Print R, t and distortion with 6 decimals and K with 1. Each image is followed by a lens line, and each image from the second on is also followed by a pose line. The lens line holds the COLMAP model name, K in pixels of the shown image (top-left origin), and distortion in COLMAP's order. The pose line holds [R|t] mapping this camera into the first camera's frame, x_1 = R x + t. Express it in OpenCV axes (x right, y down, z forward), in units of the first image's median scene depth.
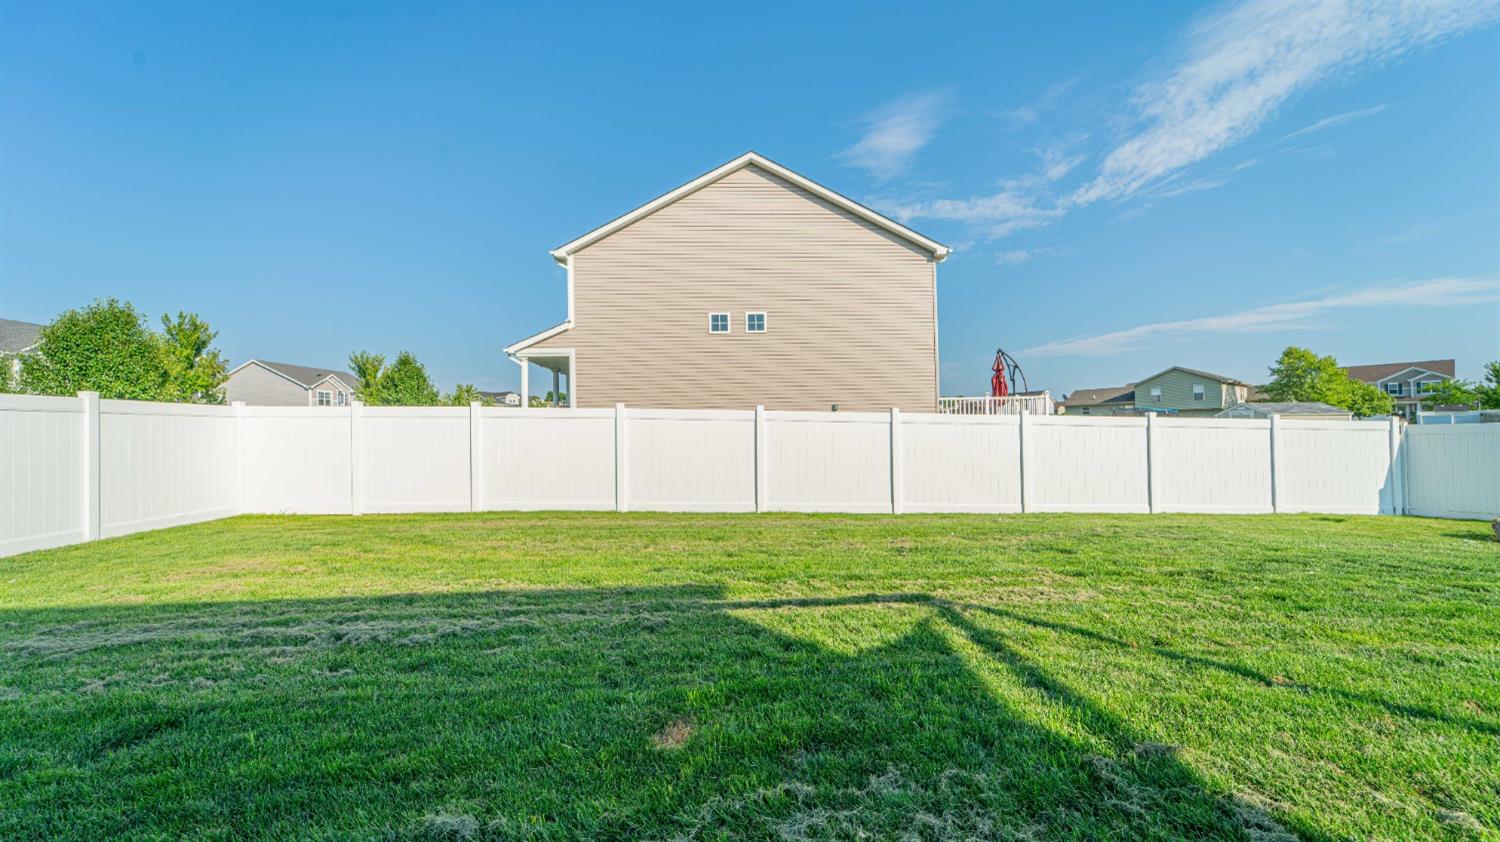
lens RADIAL K [[597.3, 0, 752.5], [0, 597.3, 427.4], [0, 0, 1]] dist [0.000792, -0.000364]
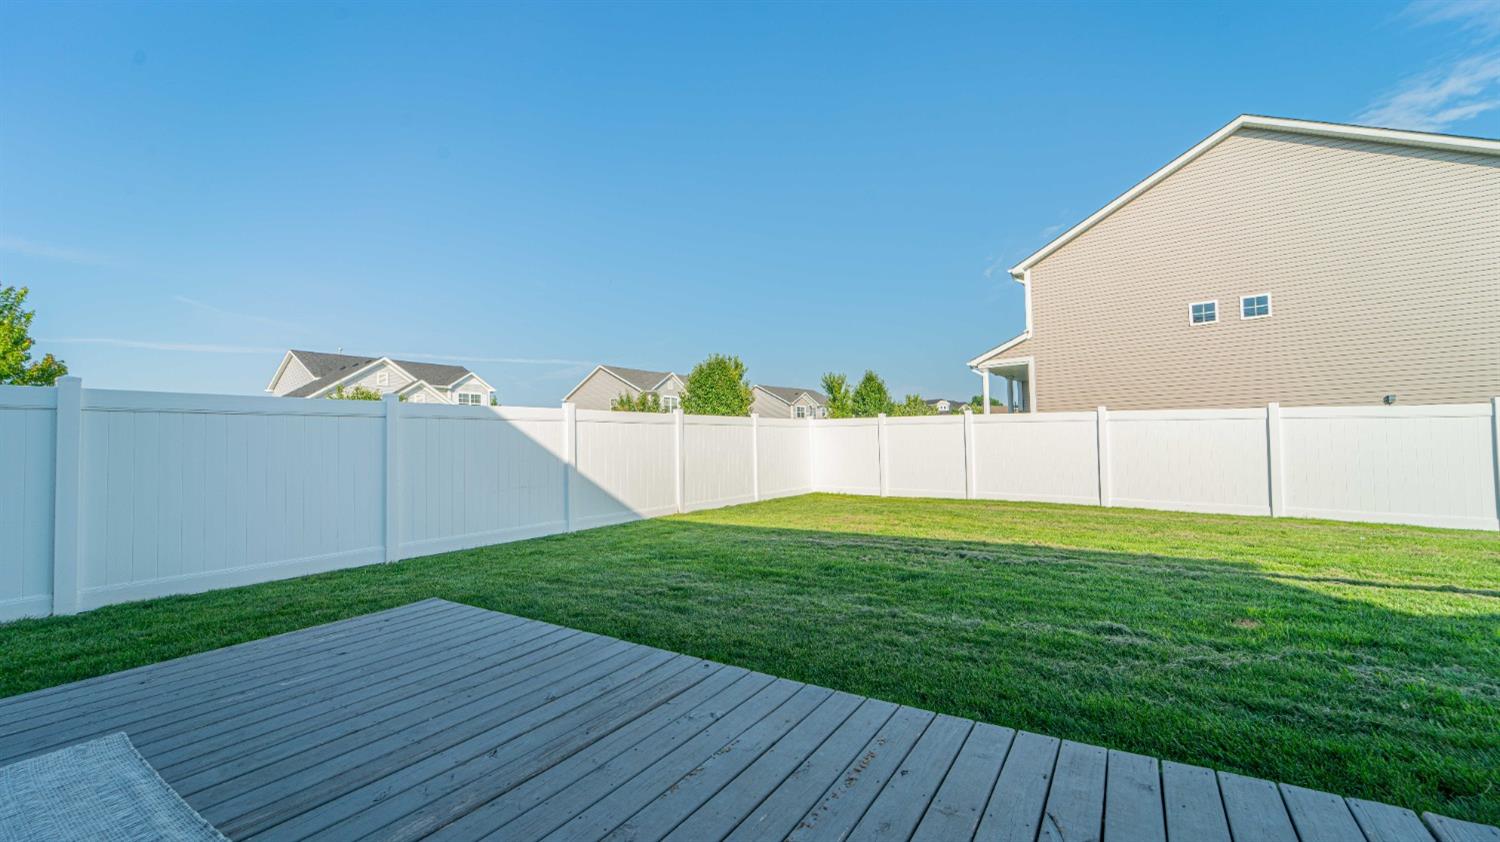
lens RADIAL K [[597.3, 0, 752.5], [0, 597.3, 427.4], [0, 0, 1]] dist [0.000792, -0.000364]
pose [[0.776667, -0.021422, -0.629547, -0.005543], [0.015838, 0.999770, -0.014481, 0.000452], [0.629713, 0.001276, 0.776827, -0.040449]]
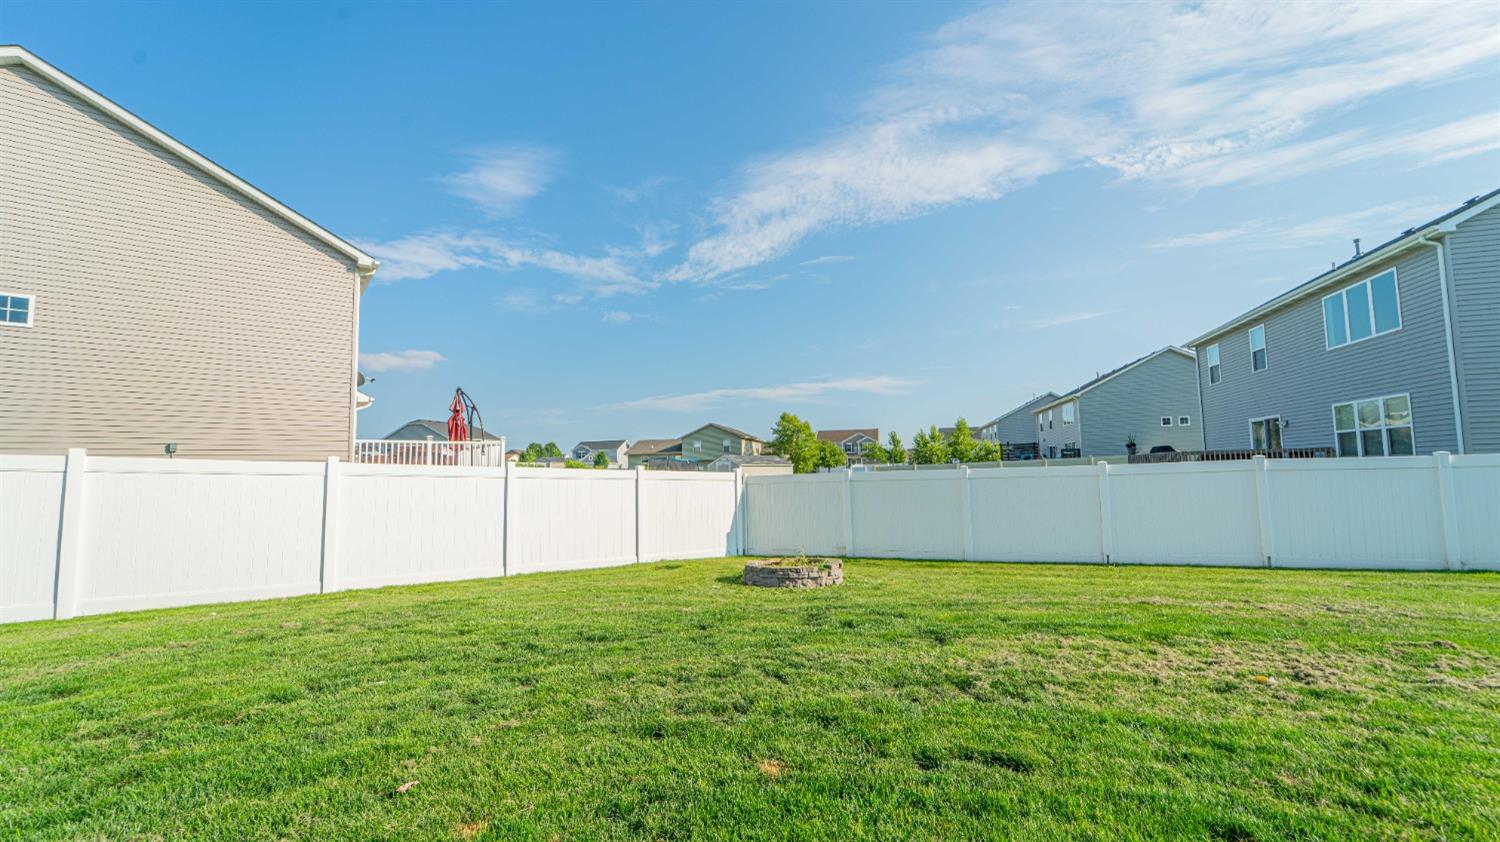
lens RADIAL K [[590.8, 0, 751.0], [0, 590.8, 416.0], [0, 0, 1]] dist [0.000993, 0.000302]
pose [[0.806149, 0.061726, 0.588484, 0.081013], [-0.004547, 0.995161, -0.098153, -0.001542], [-0.591695, 0.076450, 0.802529, 0.013683]]
